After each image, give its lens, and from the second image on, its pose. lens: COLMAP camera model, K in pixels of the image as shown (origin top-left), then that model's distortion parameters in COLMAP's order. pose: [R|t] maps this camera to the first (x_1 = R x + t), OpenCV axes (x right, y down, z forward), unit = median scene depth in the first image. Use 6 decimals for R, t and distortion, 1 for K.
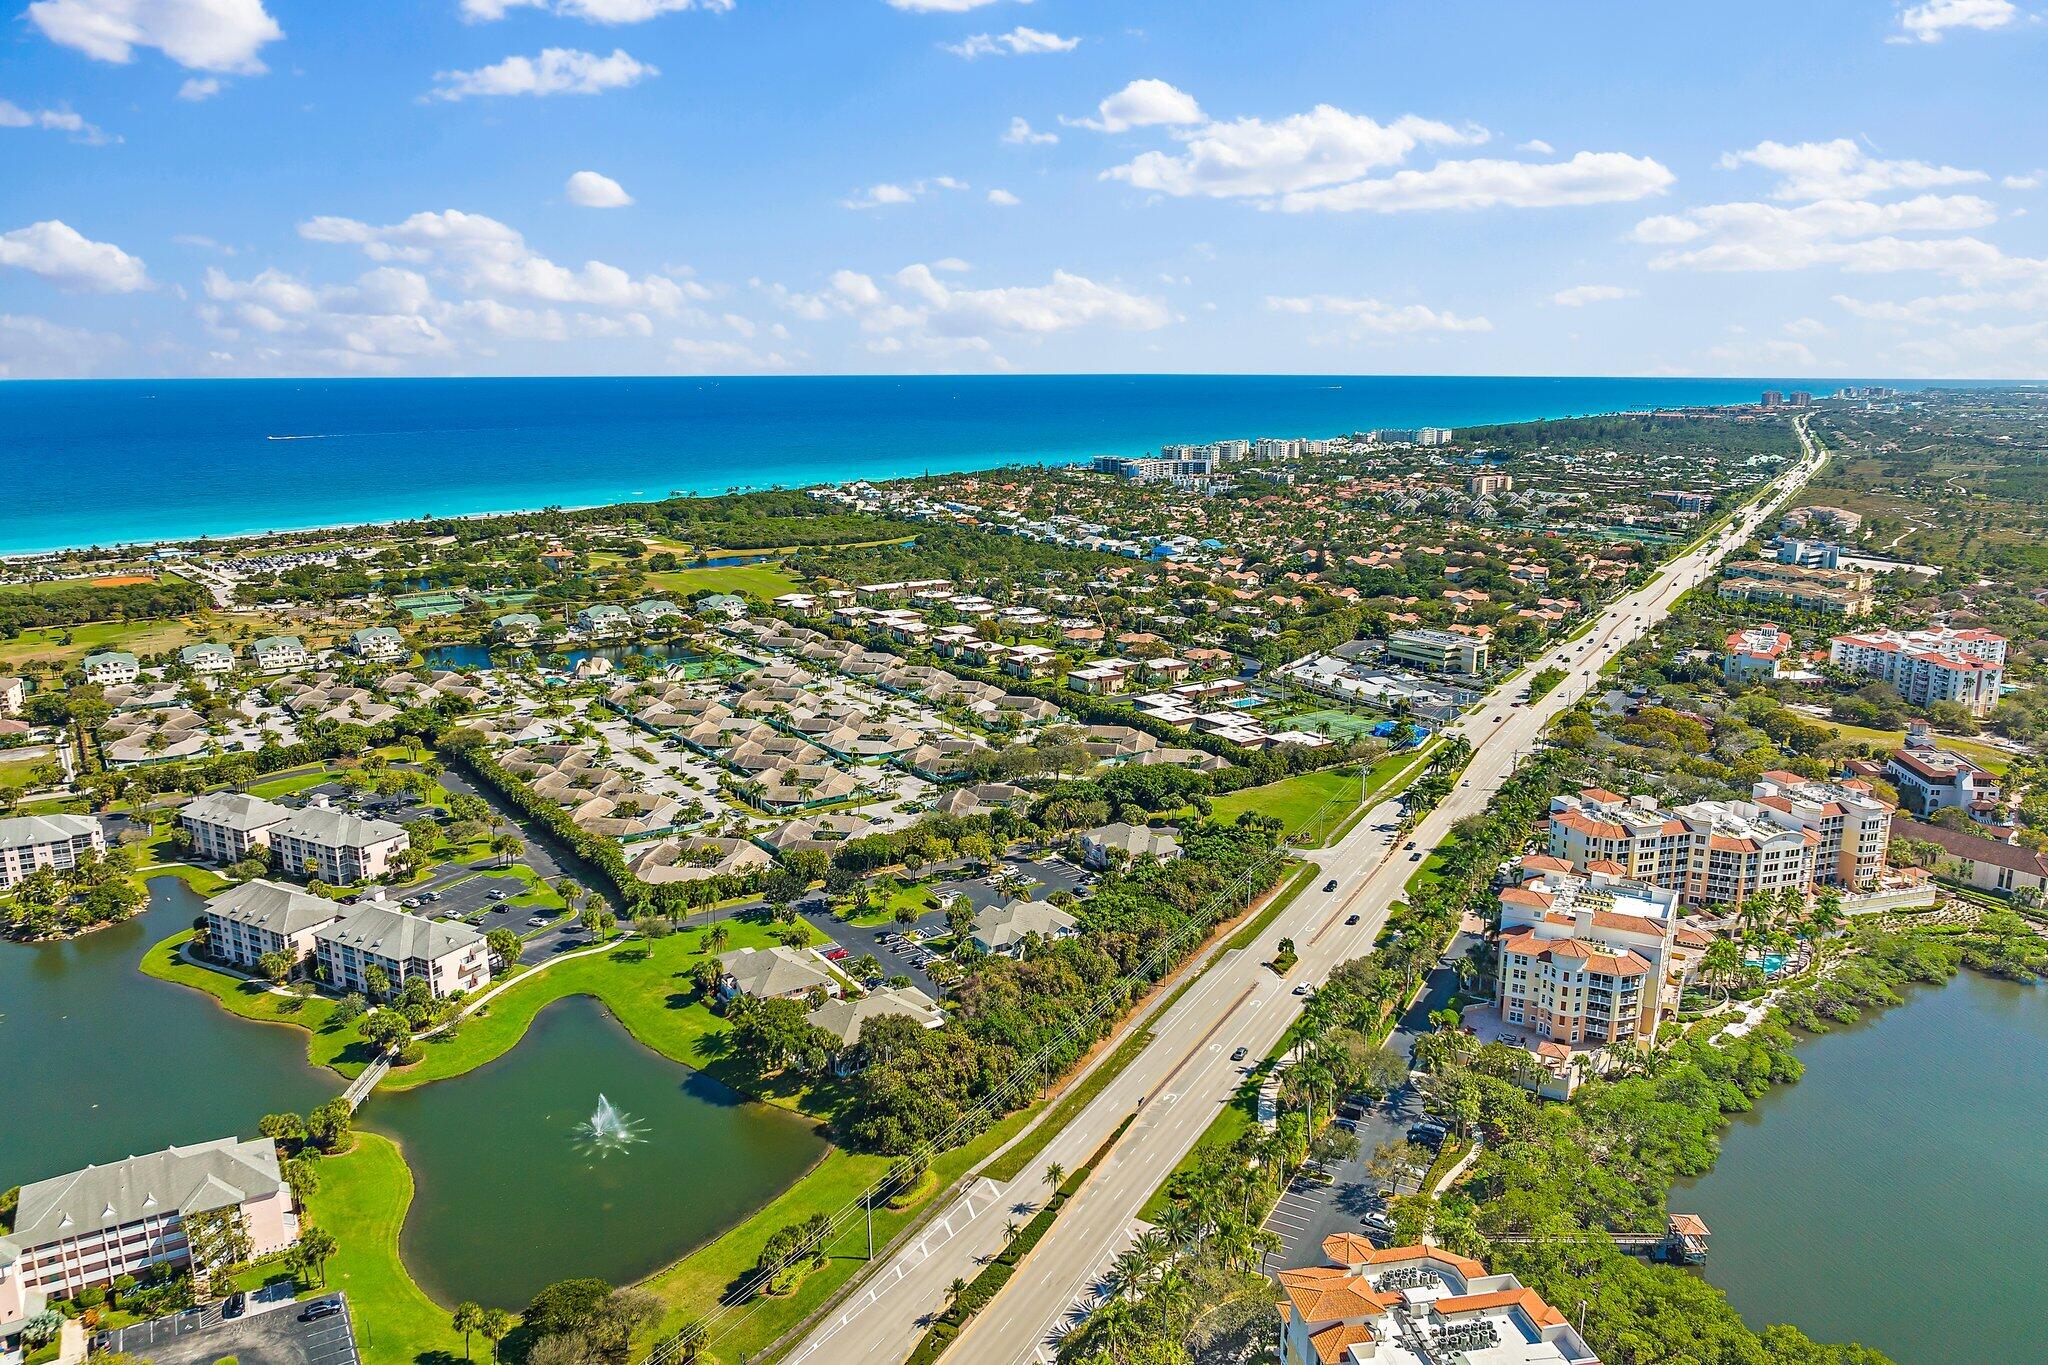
lens RADIAL K [[1411.7, 0, 1024.0], [0, 1411.7, 682.5], [0, 0, 1]] dist [-0.030105, -0.002067]
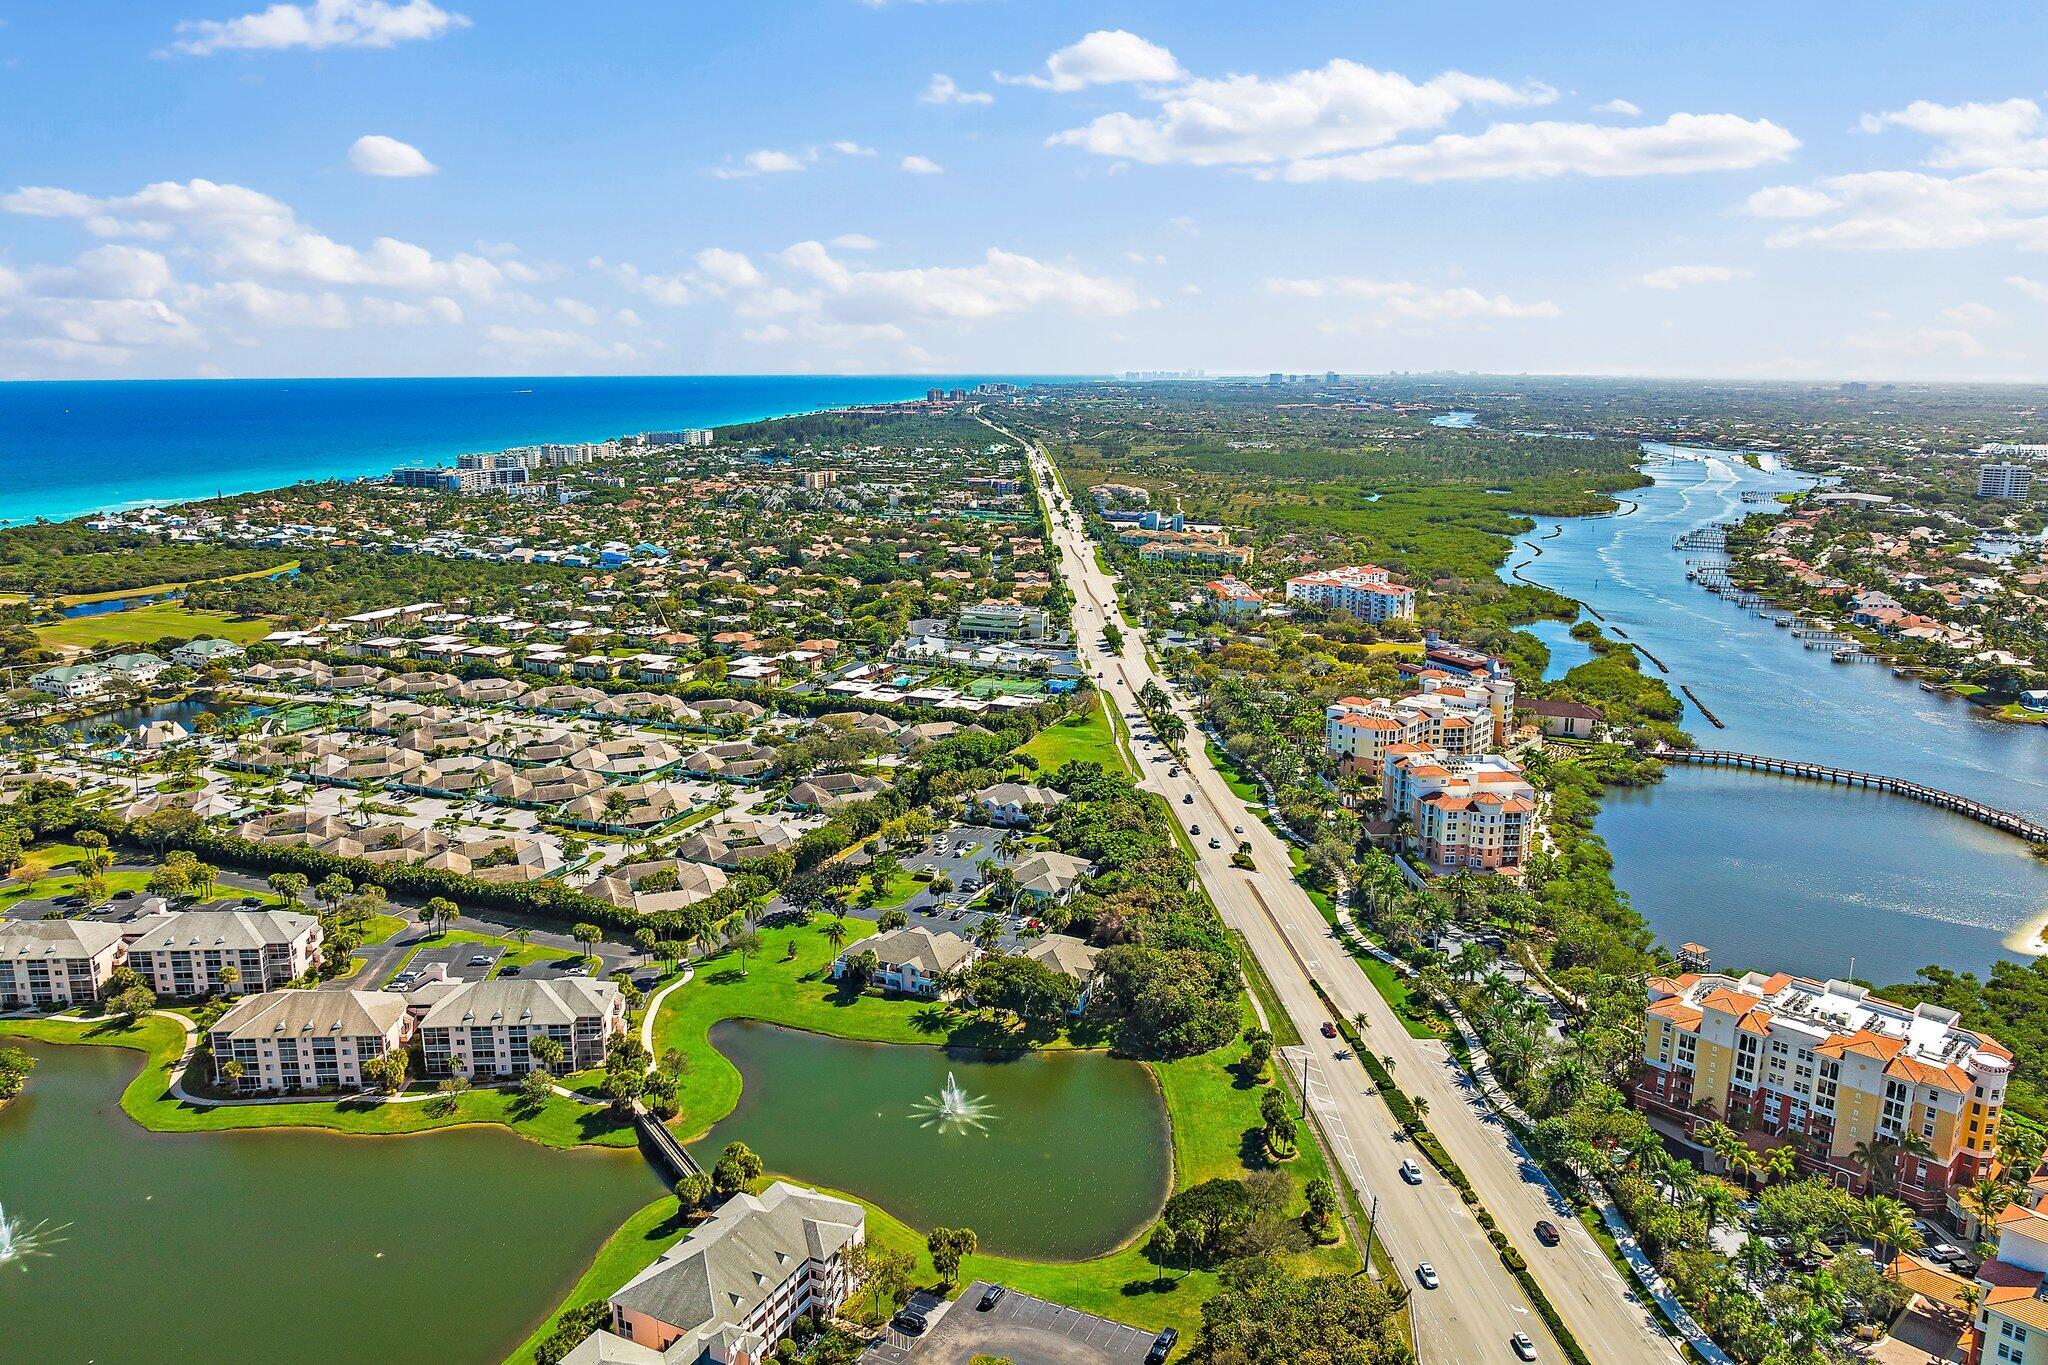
lens RADIAL K [[1411.7, 0, 1024.0], [0, 1411.7, 682.5], [0, 0, 1]] dist [-0.030105, -0.002067]
pose [[0.846973, -0.114289, 0.519207, -0.465857], [0.115453, 0.992853, 0.030213, -0.009893], [-0.518949, 0.034354, 0.854115, 0.048231]]
